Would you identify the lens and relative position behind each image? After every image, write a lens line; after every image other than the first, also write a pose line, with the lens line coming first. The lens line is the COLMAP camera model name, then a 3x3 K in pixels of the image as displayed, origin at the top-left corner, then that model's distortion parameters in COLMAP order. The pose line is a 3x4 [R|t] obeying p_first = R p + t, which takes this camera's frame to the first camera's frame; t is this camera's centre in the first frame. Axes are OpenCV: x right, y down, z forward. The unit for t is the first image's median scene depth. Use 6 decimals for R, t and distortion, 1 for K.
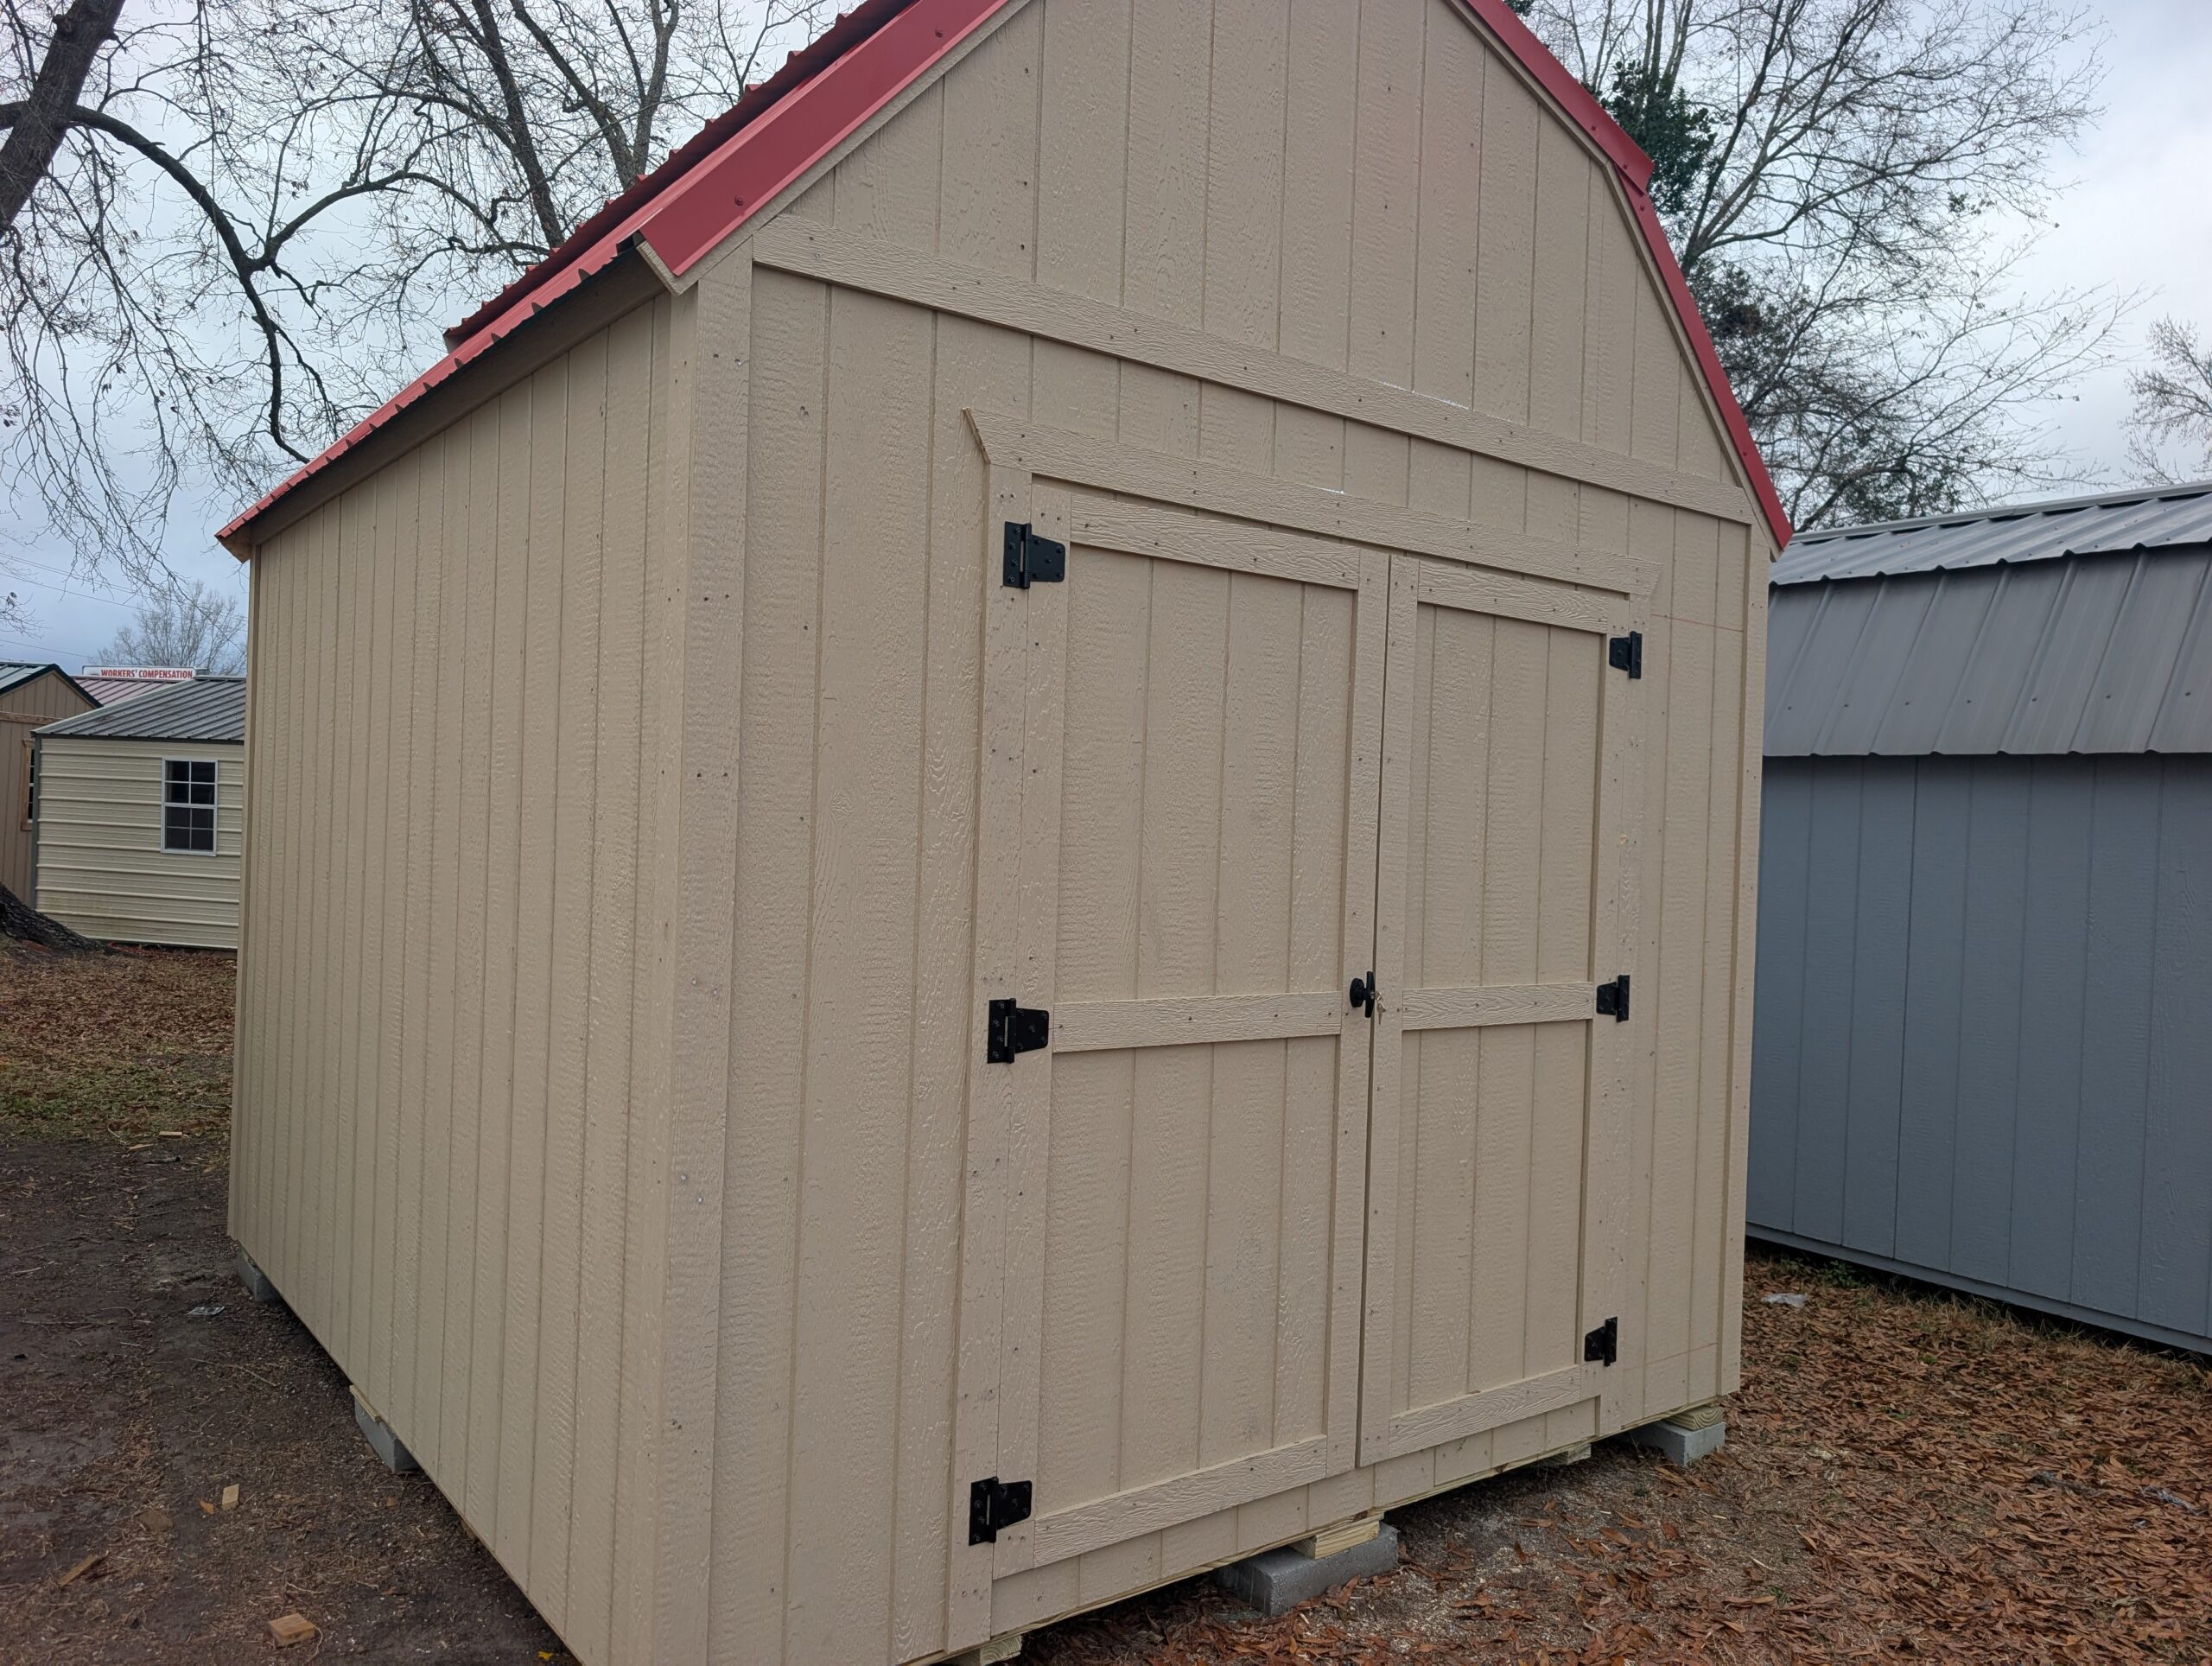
lens RADIAL K [[1569.9, 0, 1103.0], [0, 1569.9, 841.7], [0, 0, 1]] dist [0.021746, -0.010524]
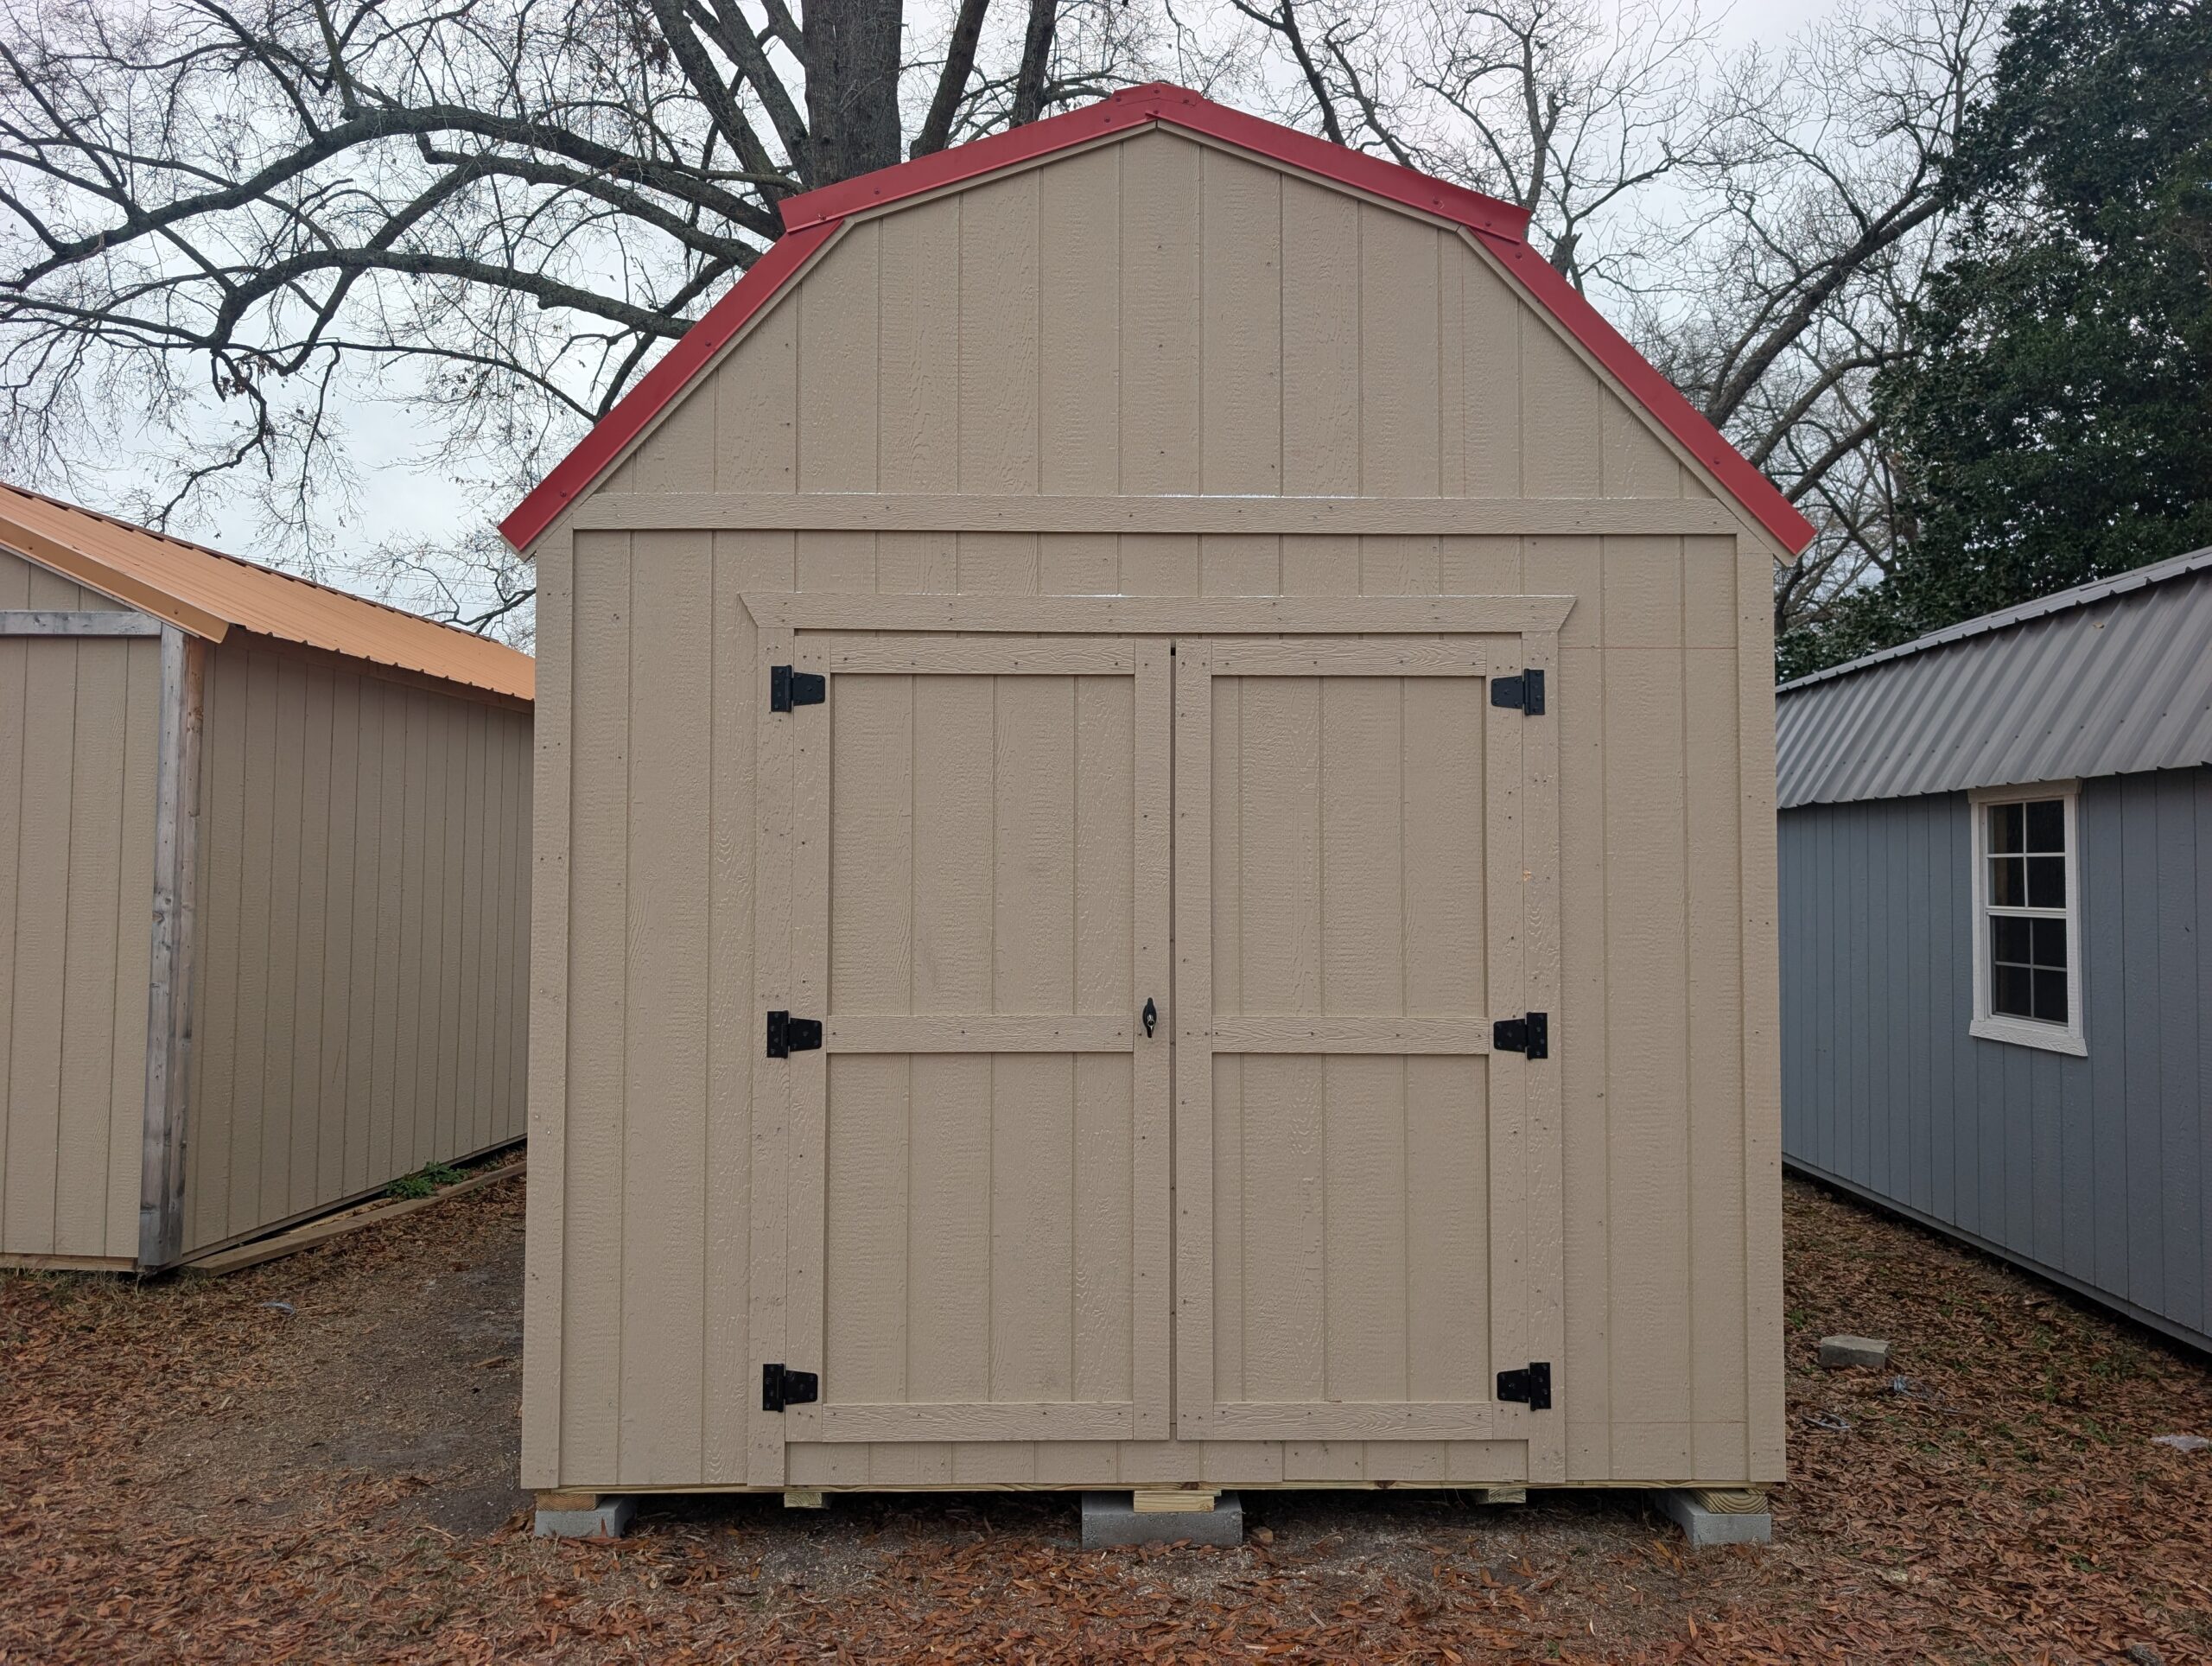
lens RADIAL K [[1569.9, 0, 1107.5], [0, 1569.9, 823.9], [0, 0, 1]] dist [0.021746, -0.010524]
pose [[0.812877, -0.054835, -0.579848, 0.811466], [0.024326, 0.997886, -0.060265, 0.022605], [0.581927, 0.034882, 0.812493, 0.035899]]
